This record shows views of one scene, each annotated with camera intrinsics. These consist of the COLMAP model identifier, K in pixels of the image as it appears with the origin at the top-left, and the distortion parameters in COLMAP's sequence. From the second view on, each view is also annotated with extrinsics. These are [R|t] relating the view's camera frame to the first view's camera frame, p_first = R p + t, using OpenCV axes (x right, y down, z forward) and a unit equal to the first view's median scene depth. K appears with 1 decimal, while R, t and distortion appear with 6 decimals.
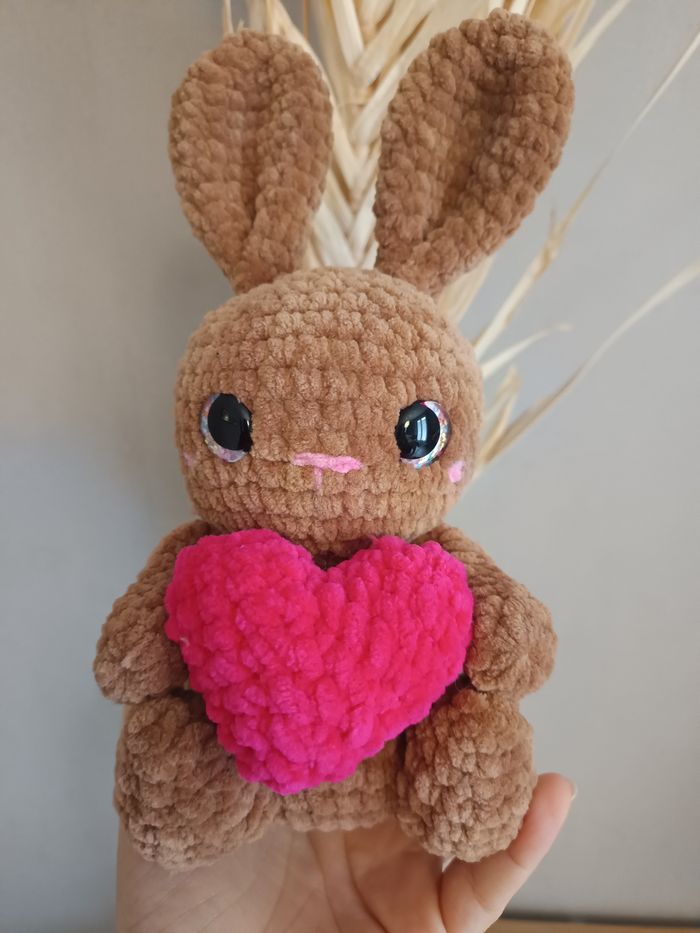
lens RADIAL K [[642.6, 0, 350.0], [0, 642.6, 466.5], [0, 0, 1]] dist [0.034443, -0.128161]
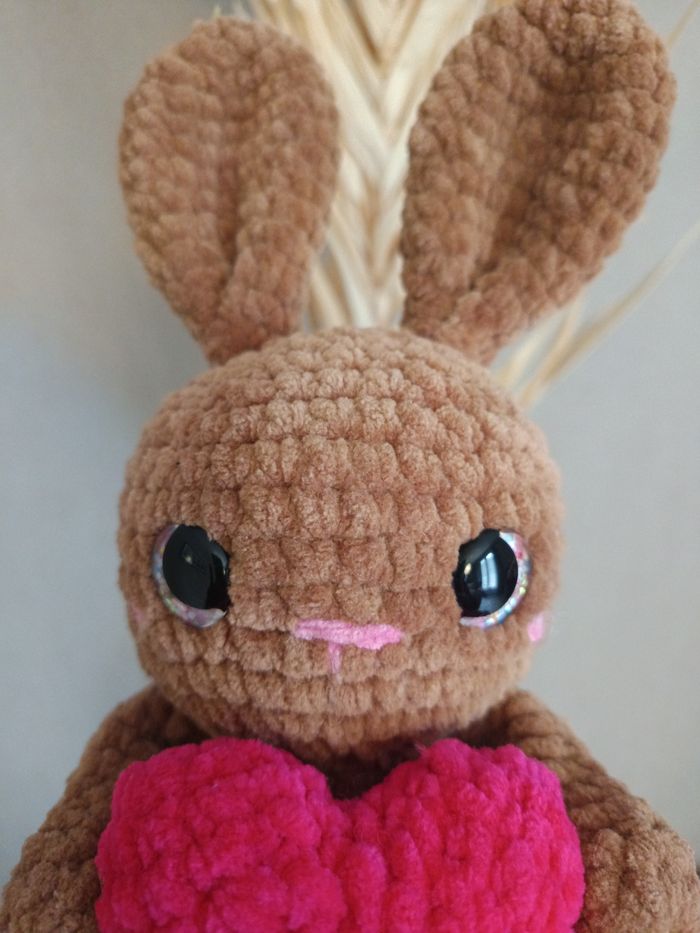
lens RADIAL K [[677.8, 0, 350.0], [0, 677.8, 466.5], [0, 0, 1]] dist [0.002173, -0.094794]
pose [[0.999787, -0.014018, 0.015120, -0.038226], [0.015065, 0.997325, -0.071521, -0.111916], [-0.014077, 0.071733, 0.997325, 0.289179]]
